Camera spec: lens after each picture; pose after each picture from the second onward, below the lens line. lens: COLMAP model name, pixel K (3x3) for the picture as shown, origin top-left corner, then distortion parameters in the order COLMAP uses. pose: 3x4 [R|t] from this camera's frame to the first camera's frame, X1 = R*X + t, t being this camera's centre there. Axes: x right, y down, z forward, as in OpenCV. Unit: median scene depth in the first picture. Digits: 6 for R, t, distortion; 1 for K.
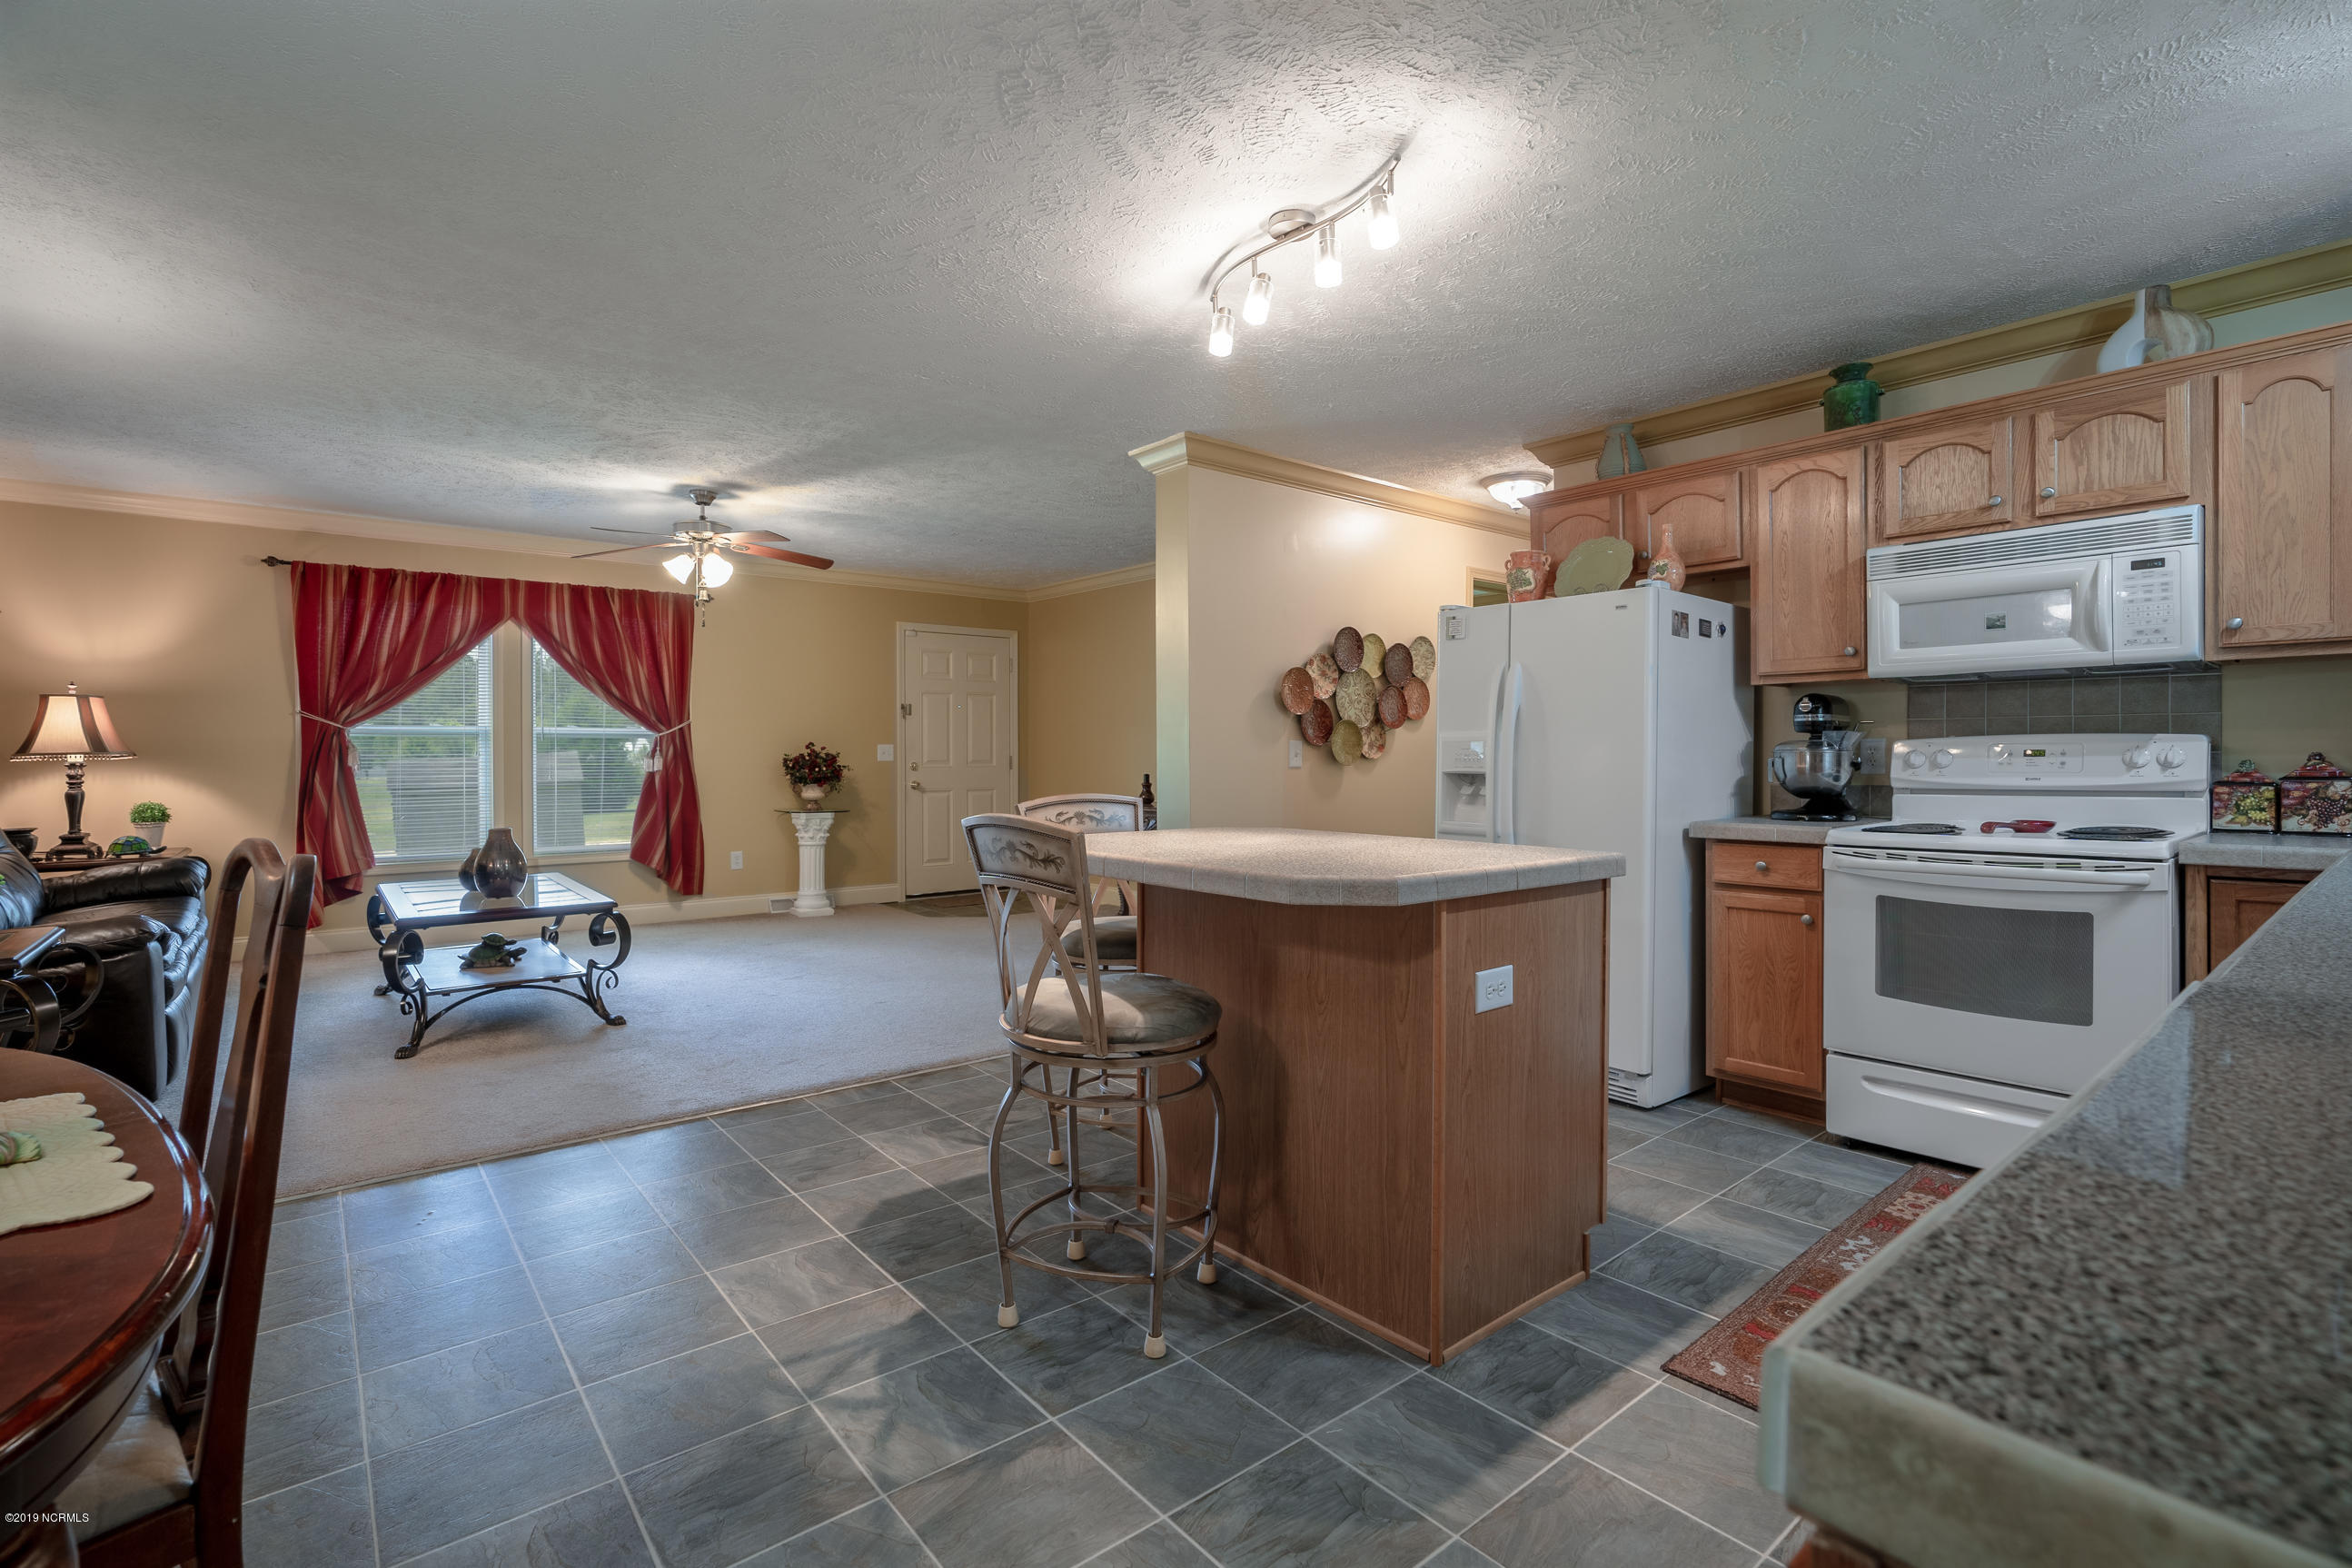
lens RADIAL K [[1105.8, 0, 1209.4], [0, 1105.8, 764.0], [0, 0, 1]] dist [-0.022069, 0.006691]
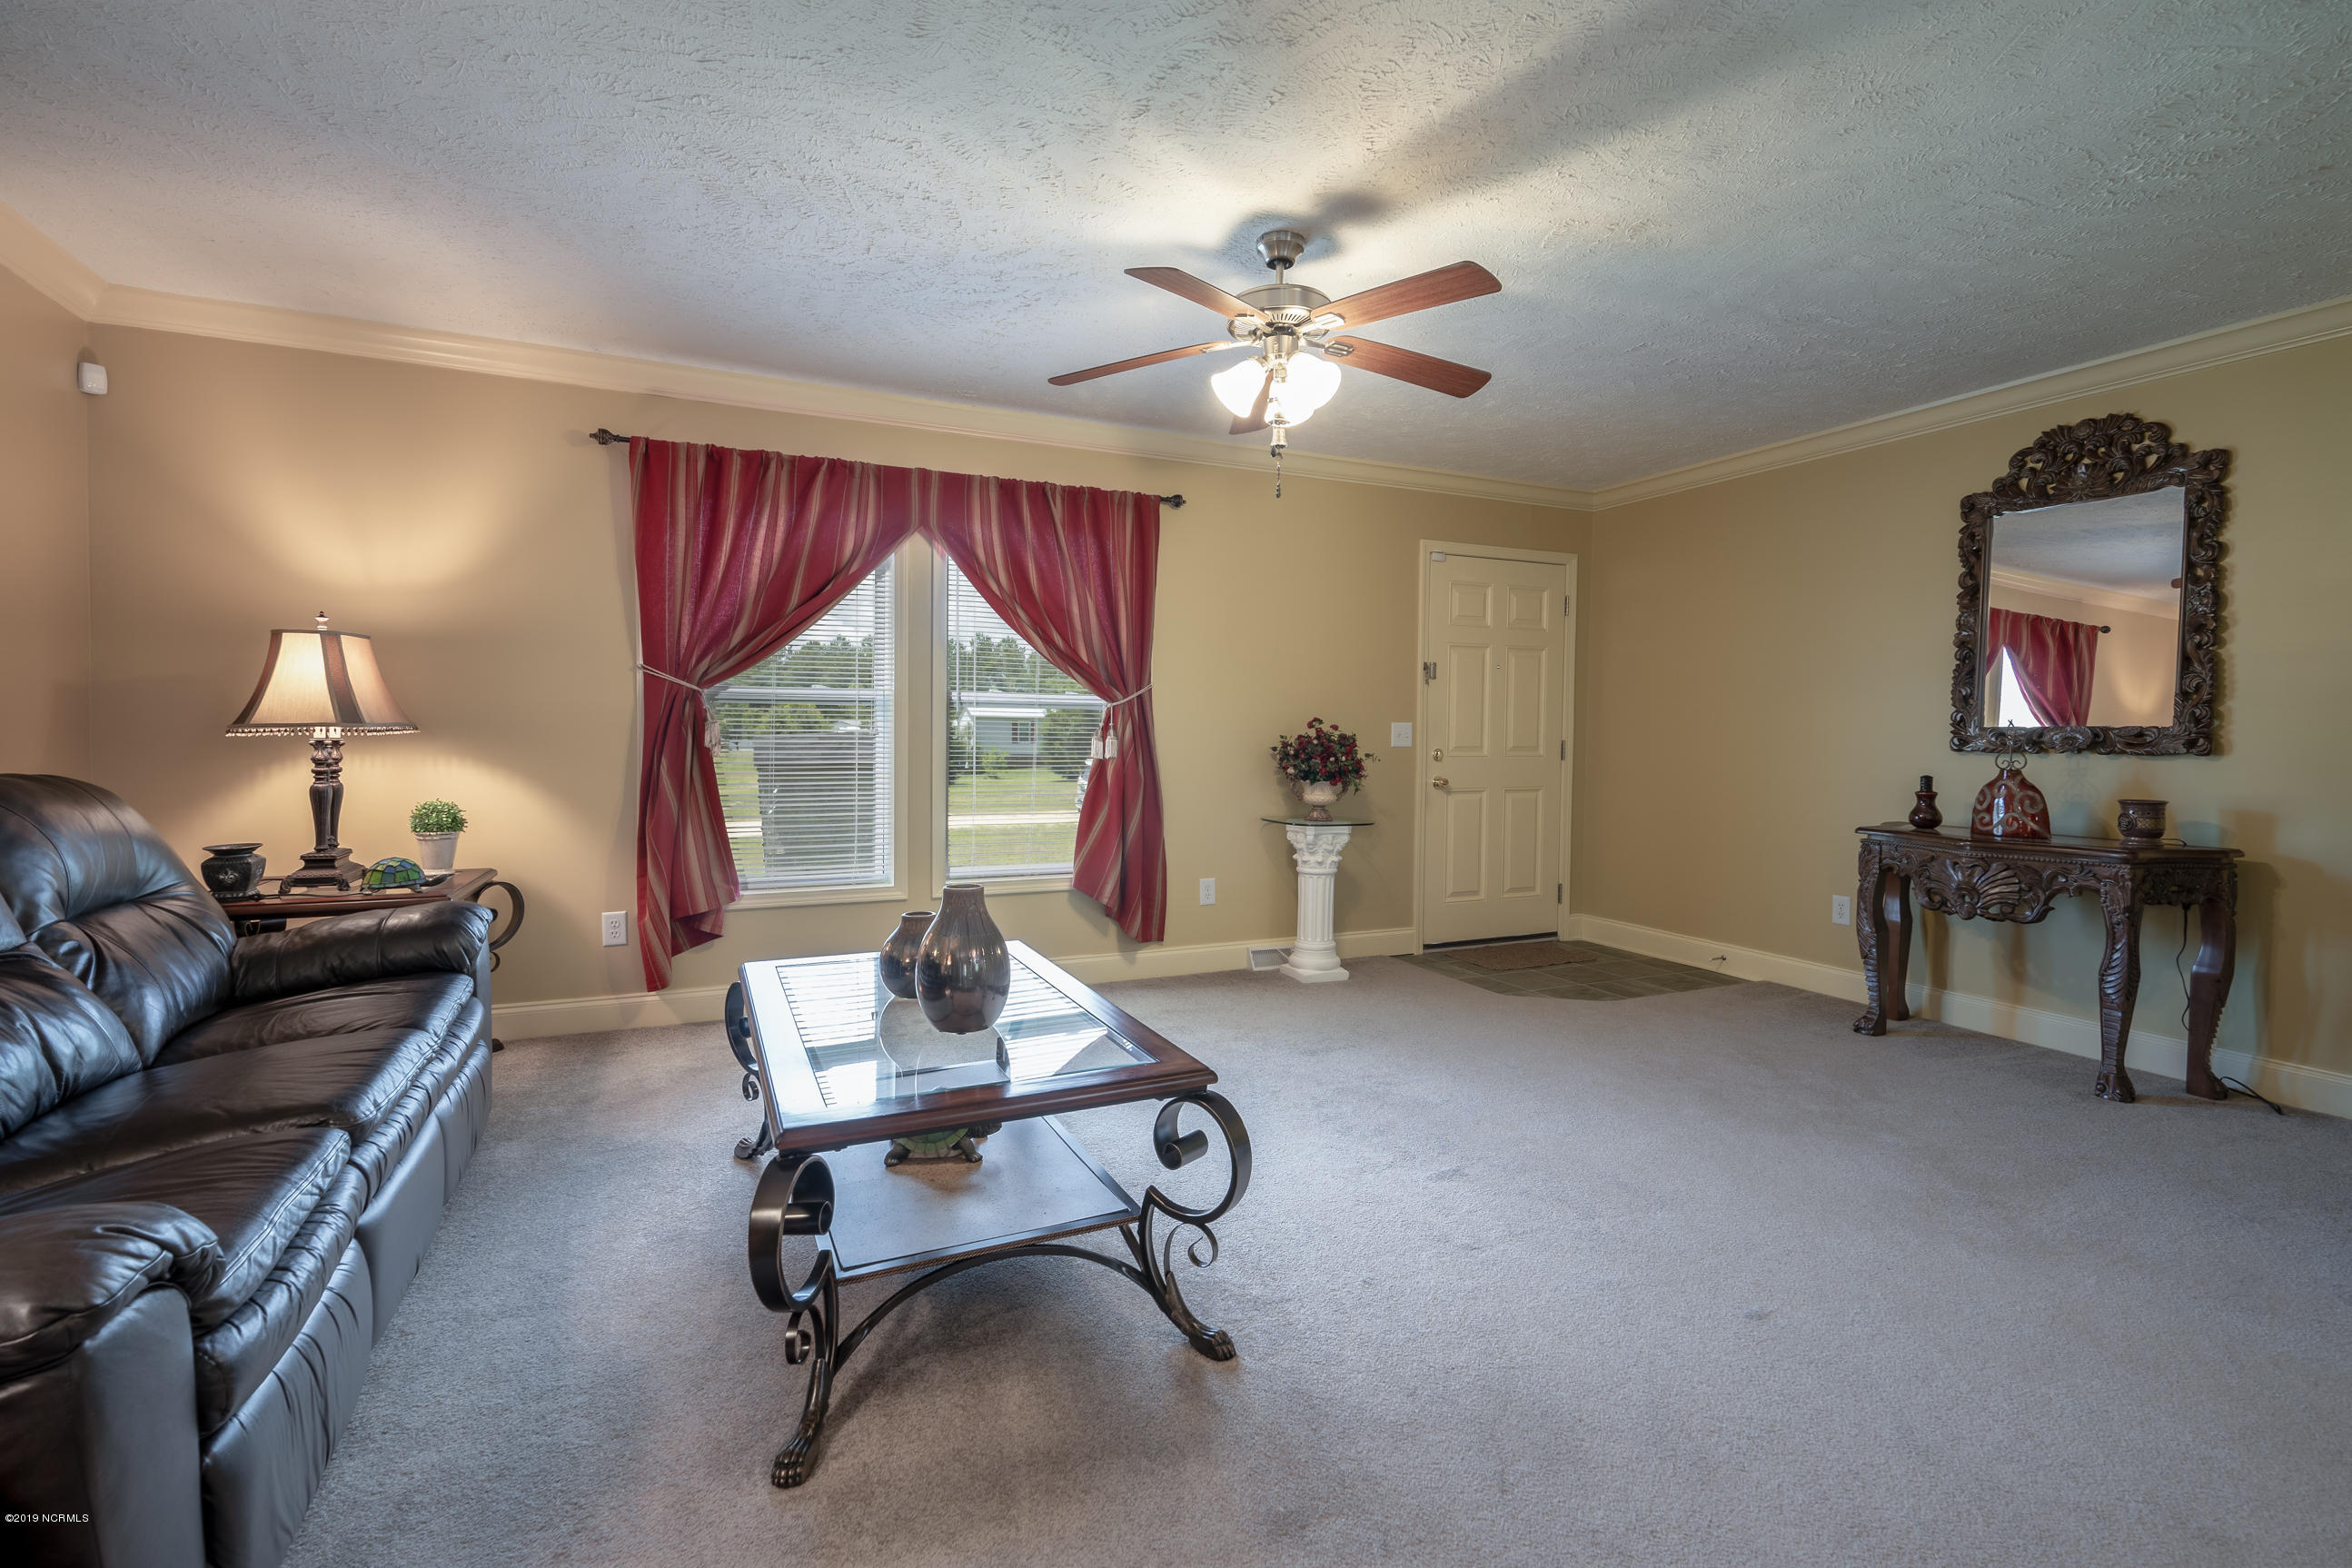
lens RADIAL K [[1069.1, 0, 1184.6], [0, 1069.1, 765.4], [0, 0, 1]] dist [0.005942, 0.000073]
pose [[0.965759, 0.017041, -0.258880, -0.332693], [-0.012089, 0.999712, 0.020711, -0.004278], [0.259158, -0.016872, 0.965687, 0.440691]]
